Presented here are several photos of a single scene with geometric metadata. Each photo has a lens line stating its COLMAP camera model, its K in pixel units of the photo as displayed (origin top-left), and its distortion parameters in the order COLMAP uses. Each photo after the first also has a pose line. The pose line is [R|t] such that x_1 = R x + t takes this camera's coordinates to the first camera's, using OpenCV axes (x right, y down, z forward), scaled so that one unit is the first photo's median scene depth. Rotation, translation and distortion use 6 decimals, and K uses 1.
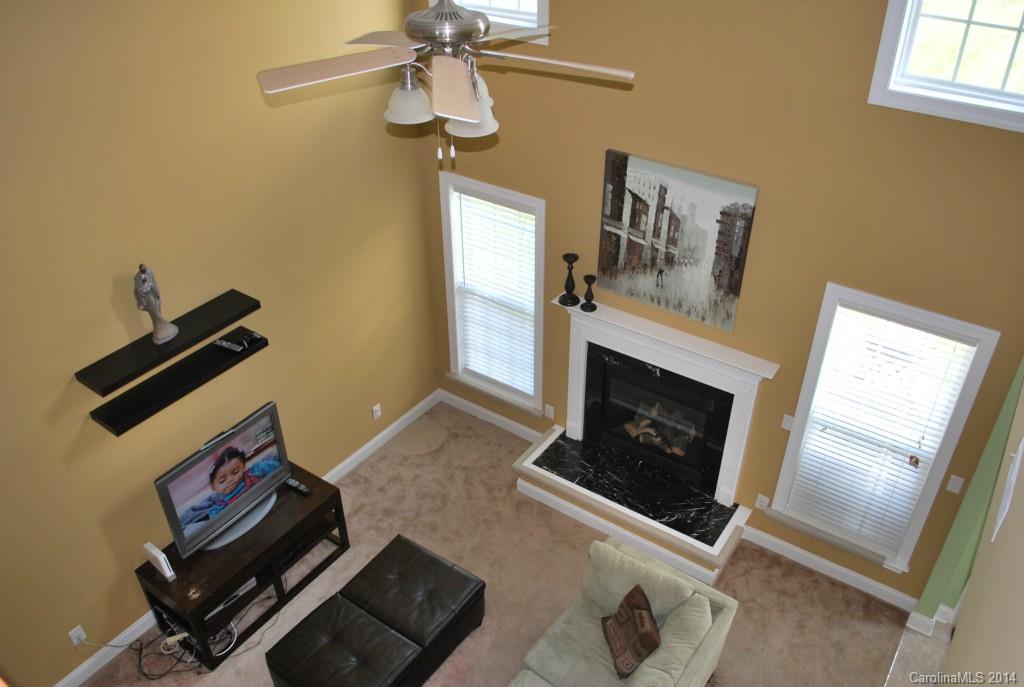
lens RADIAL K [[816.8, 0, 511.2], [0, 816.8, 345.0], [0, 0, 1]] dist [-0.085997, 0.014823]
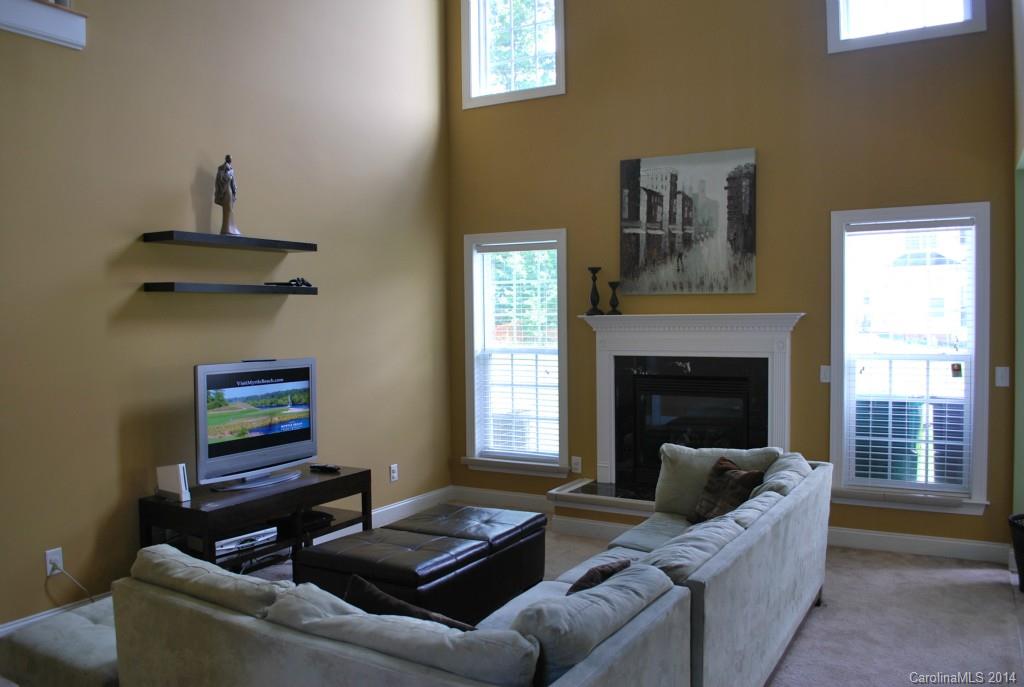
lens RADIAL K [[816.8, 0, 512.4], [0, 816.8, 342.2], [0, 0, 1]] dist [-0.085997, 0.014823]
pose [[0.995711, -0.005729, 0.092343, -0.148007], [0.054628, 0.841936, -0.536805, 0.599127], [-0.074671, 0.539547, 0.838638, 0.158338]]
